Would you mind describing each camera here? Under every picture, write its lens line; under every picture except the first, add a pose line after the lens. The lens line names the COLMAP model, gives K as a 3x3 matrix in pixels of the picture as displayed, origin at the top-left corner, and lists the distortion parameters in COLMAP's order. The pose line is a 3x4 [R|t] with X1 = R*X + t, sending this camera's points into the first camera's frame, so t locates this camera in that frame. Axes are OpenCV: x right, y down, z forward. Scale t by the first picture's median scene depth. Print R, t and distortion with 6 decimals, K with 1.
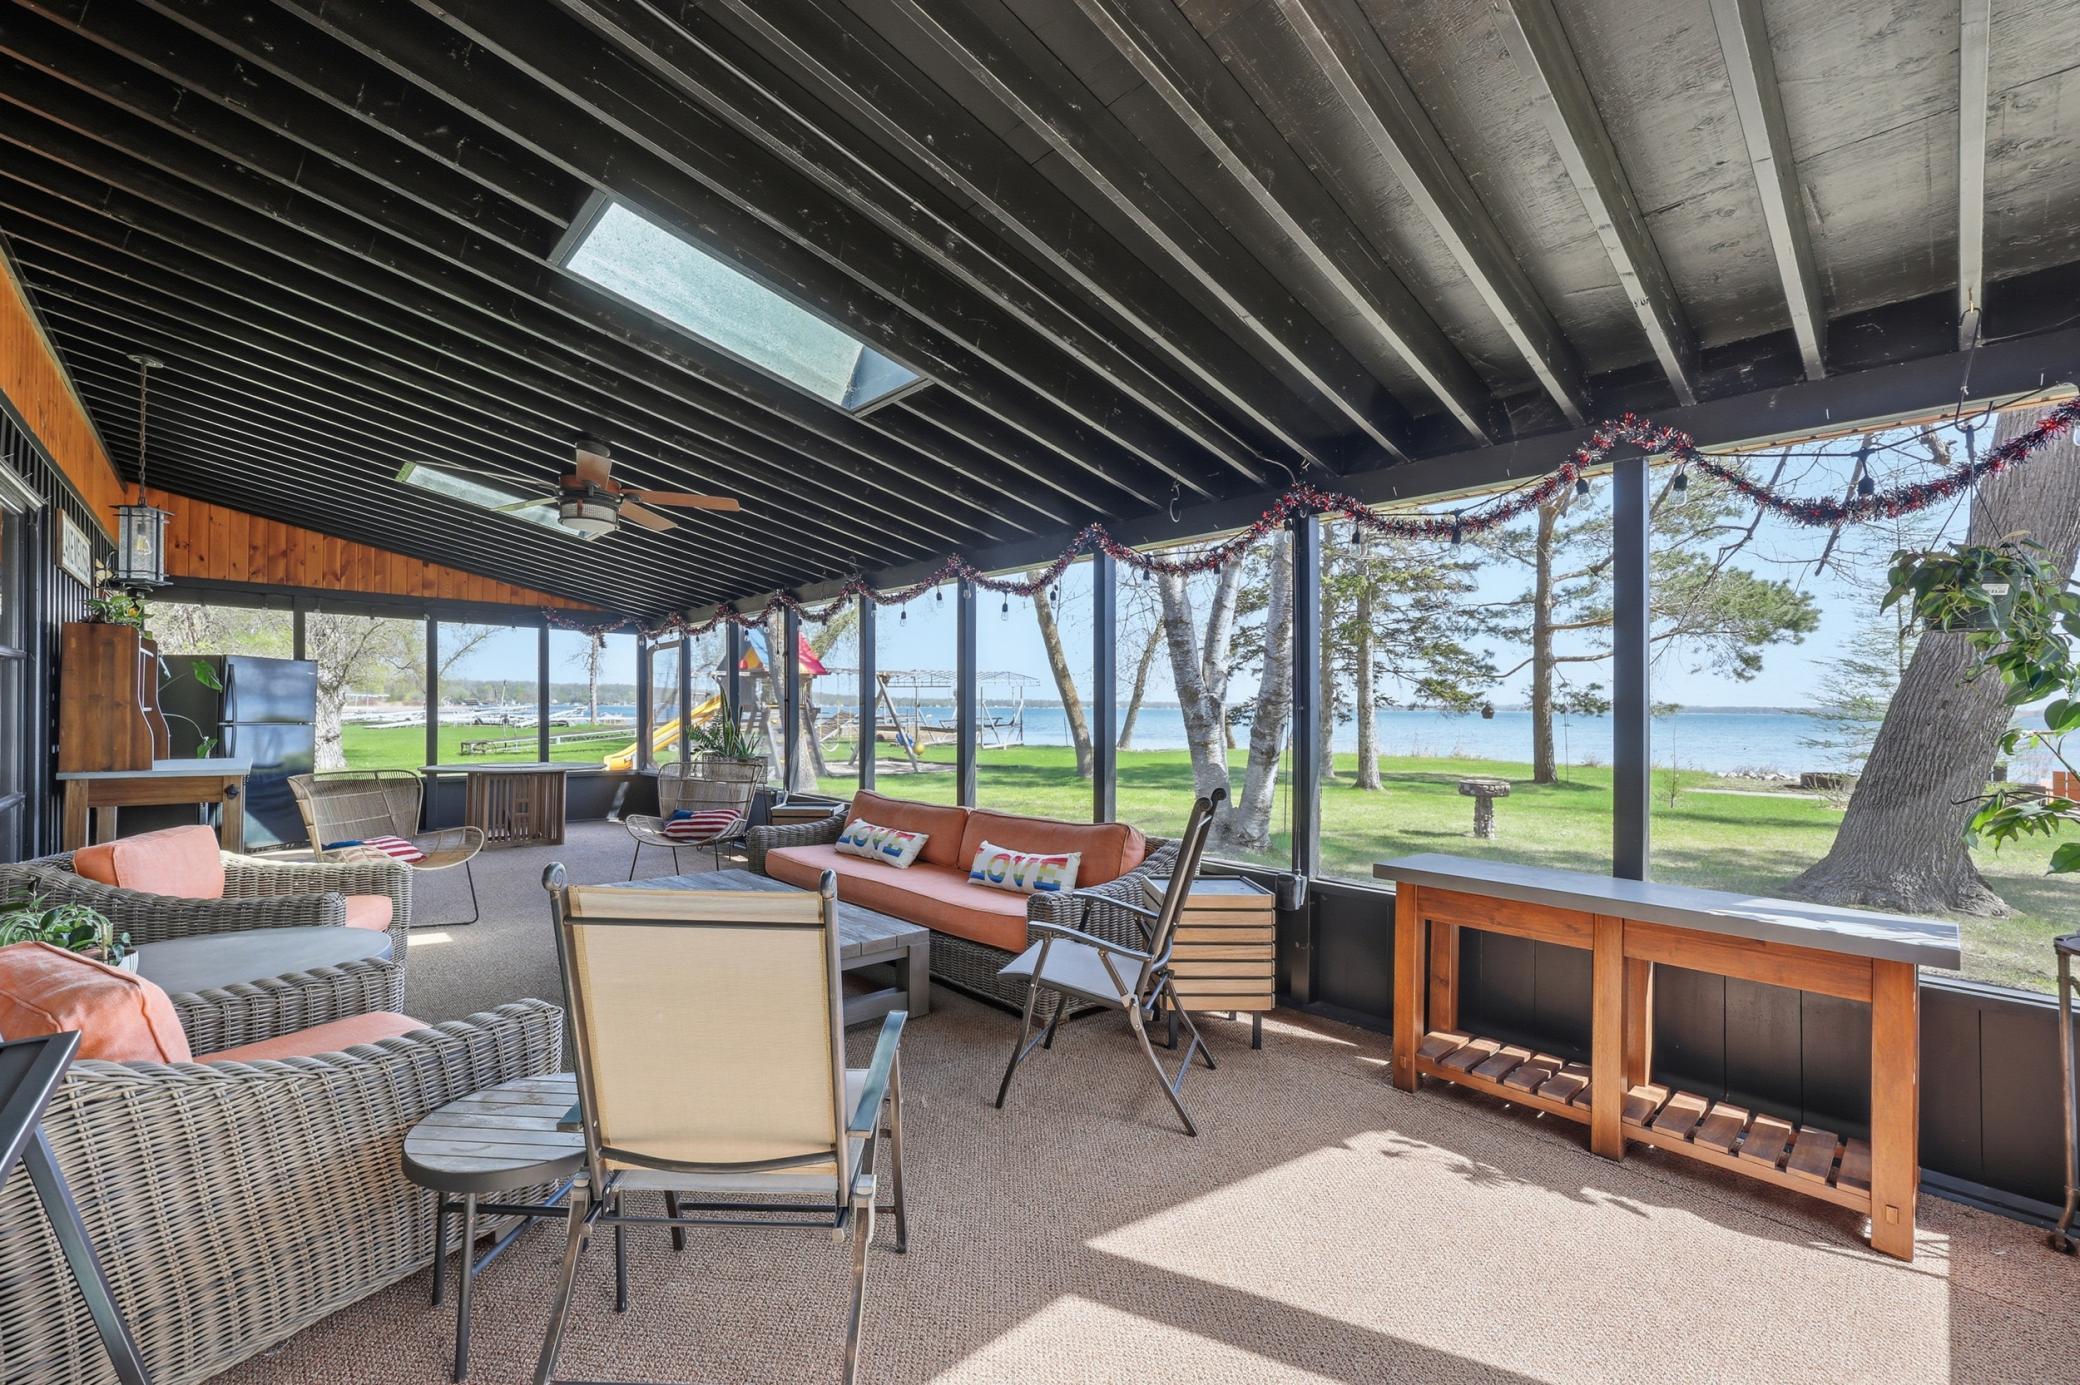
lens RADIAL K [[863.8, 0, 1044.2], [0, 863.8, 710.6], [0, 0, 1]] dist [0.005982, -0.000052]
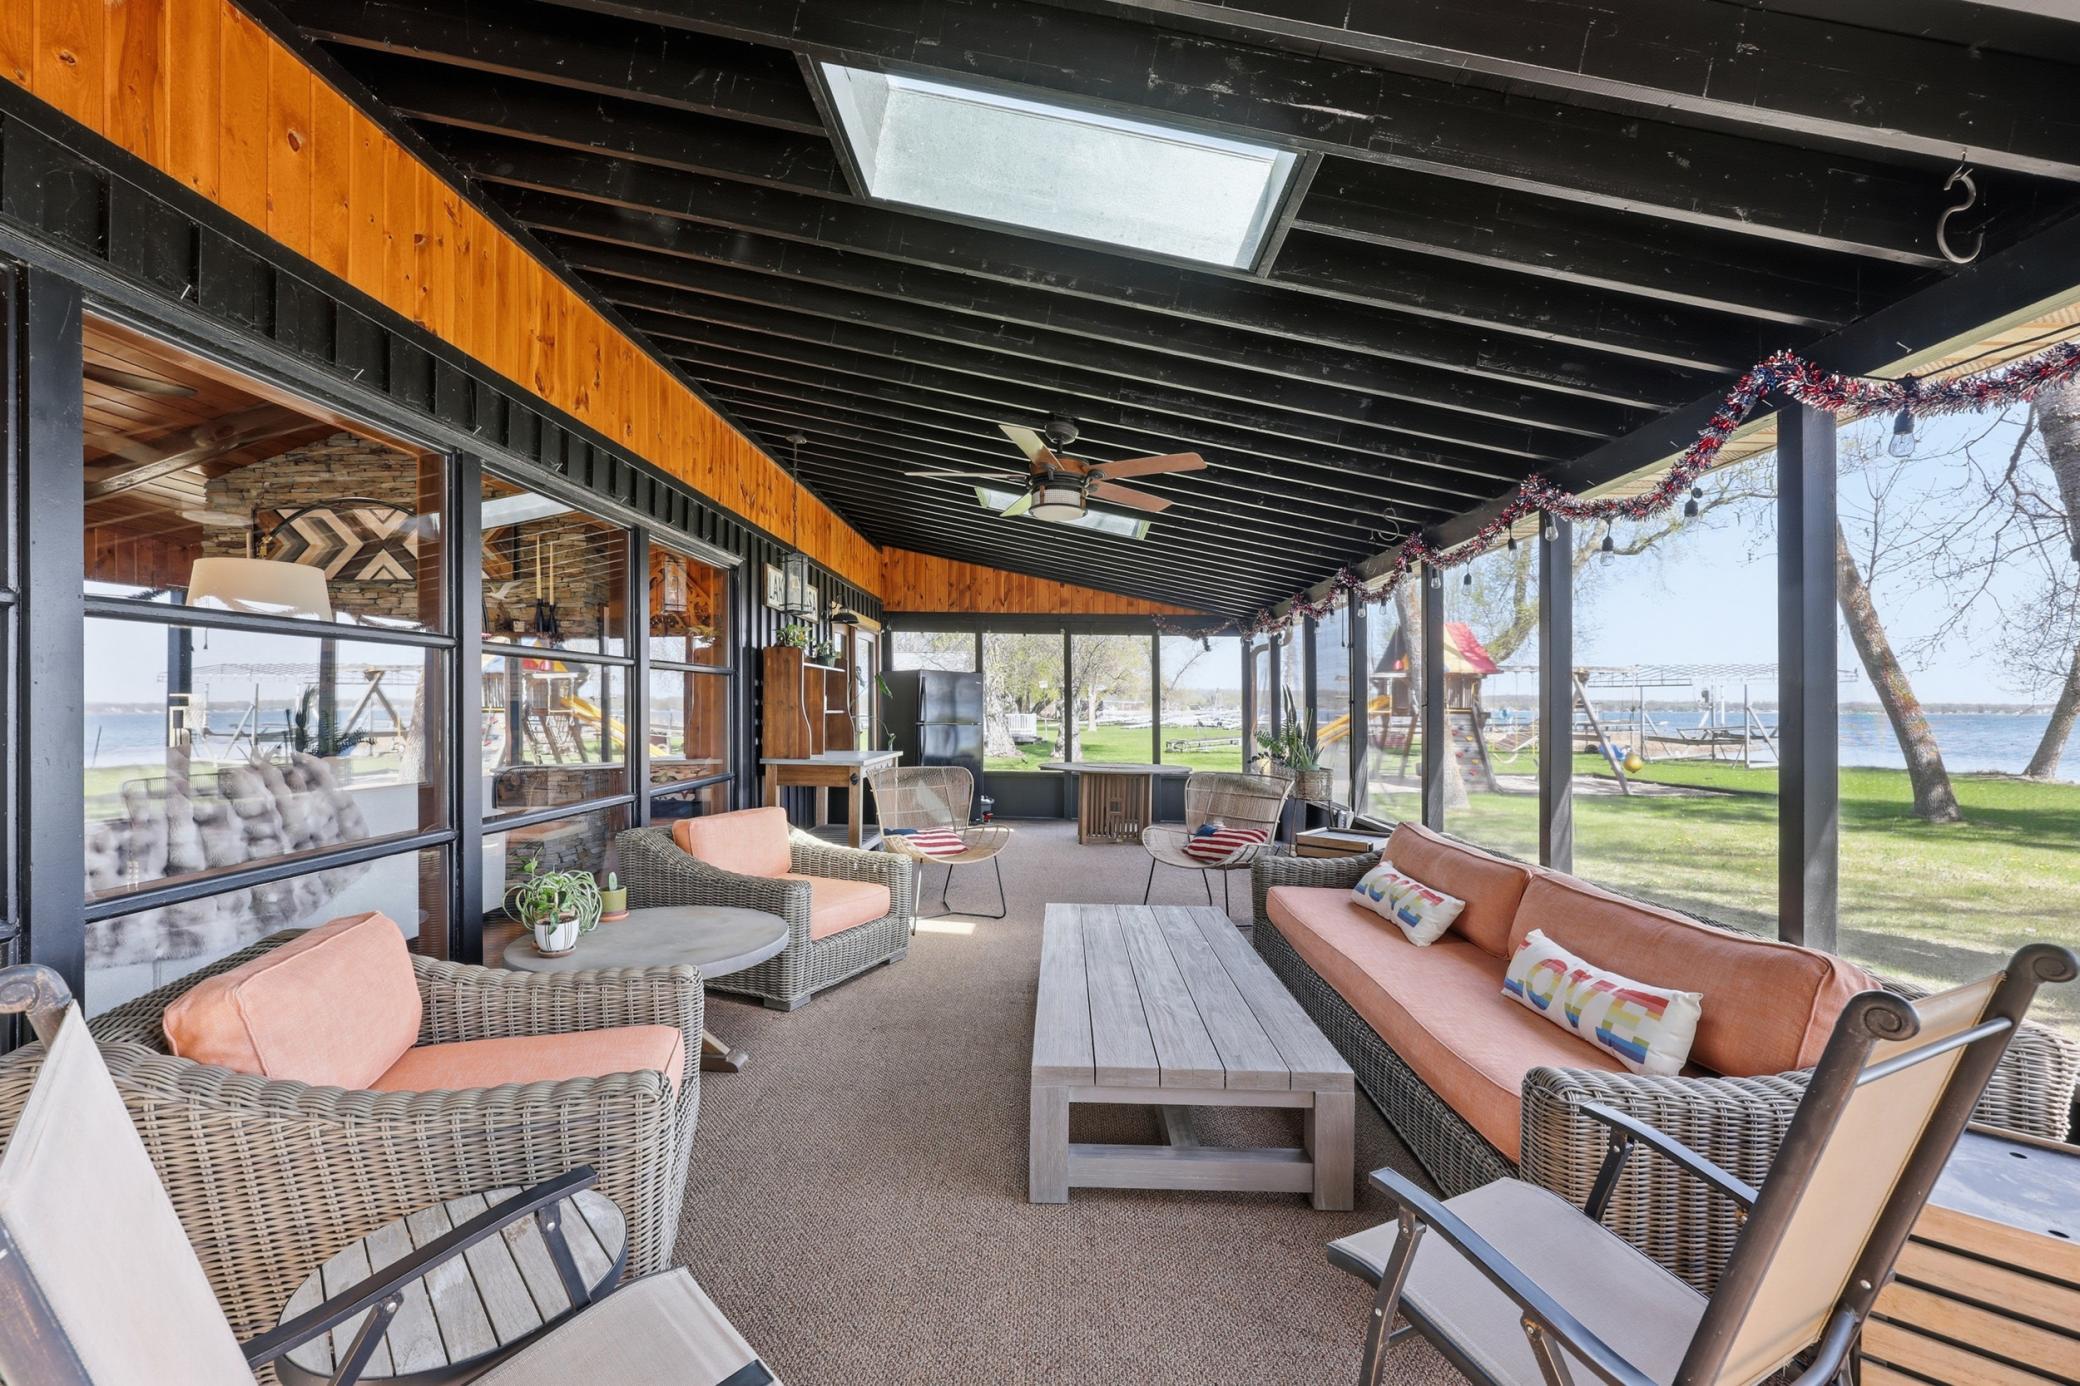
lens RADIAL K [[863.8, 0, 1044.2], [0, 863.8, 711.1], [0, 0, 1]] dist [0.005982, -0.000052]
pose [[0.716180, -0.000476, -0.697916, 0.076623], [-0.003002, 0.999988, -0.003763, 0.000882], [0.697910, 0.004791, 0.716170, 0.231547]]
